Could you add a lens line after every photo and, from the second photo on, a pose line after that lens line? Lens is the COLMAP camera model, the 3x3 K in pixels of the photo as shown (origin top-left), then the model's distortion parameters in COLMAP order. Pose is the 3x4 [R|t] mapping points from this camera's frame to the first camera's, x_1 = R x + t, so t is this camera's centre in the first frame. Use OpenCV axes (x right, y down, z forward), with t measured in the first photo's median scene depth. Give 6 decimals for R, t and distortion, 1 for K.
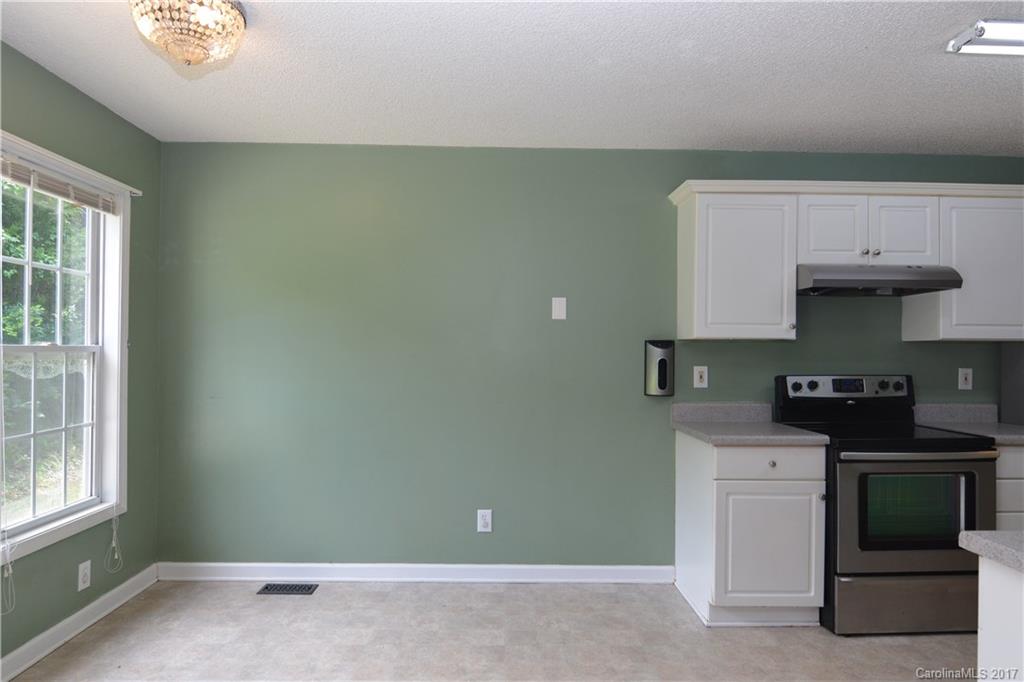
lens RADIAL K [[617.7, 0, 507.7], [0, 617.7, 347.2], [0, 0, 1]] dist [0.002317, -0.022813]
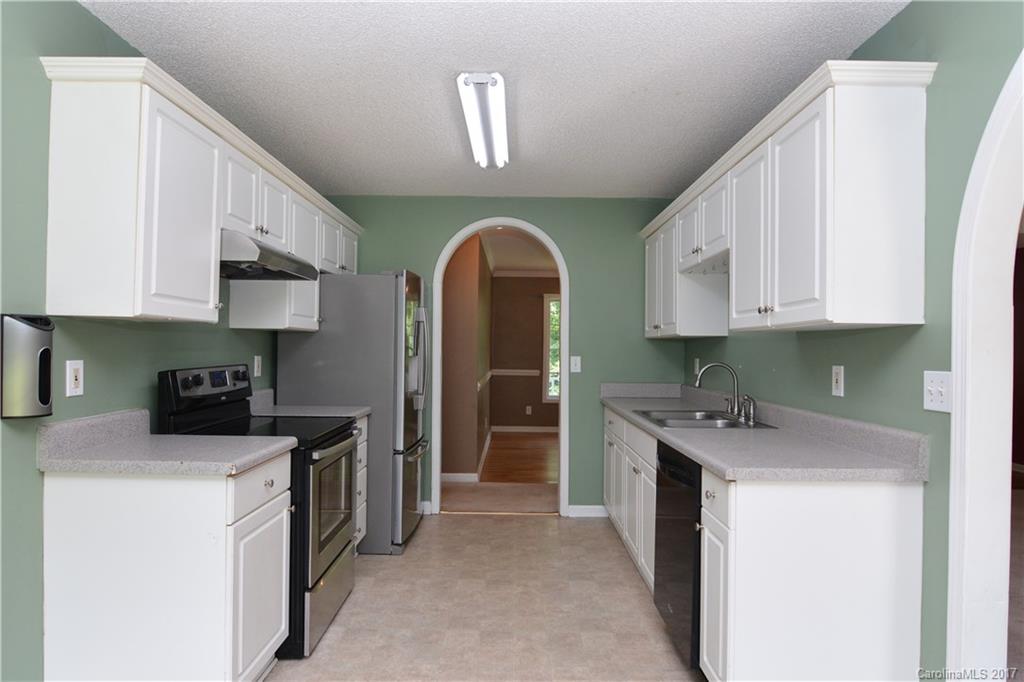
lens RADIAL K [[617.7, 0, 507.7], [0, 617.7, 347.2], [0, 0, 1]] dist [0.002317, -0.022813]
pose [[0.028683, -0.003654, 0.999582, -0.295383], [-0.020567, 0.999779, 0.004245, 0.006639], [-0.999377, -0.020680, 0.028602, 0.585680]]
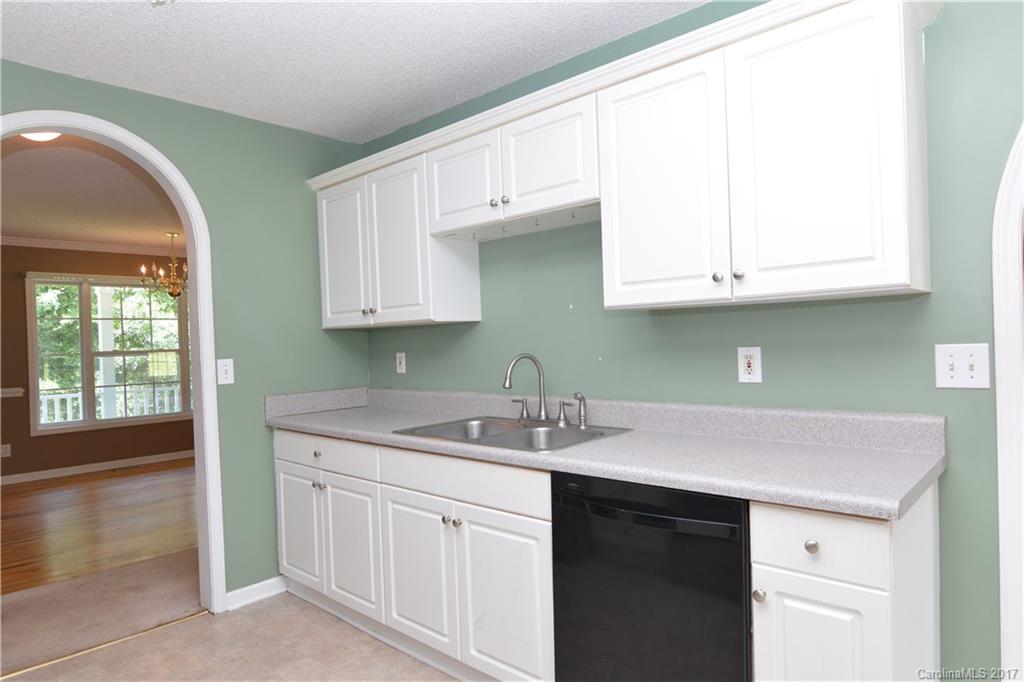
lens RADIAL K [[617.7, 0, 507.7], [0, 617.7, 347.2], [0, 0, 1]] dist [0.002317, -0.022813]
pose [[-0.717291, 0.009721, 0.696706, 0.201140], [0.019306, 0.999796, 0.005926, 0.015876], [-0.696506, 0.017701, -0.717333, 0.834728]]
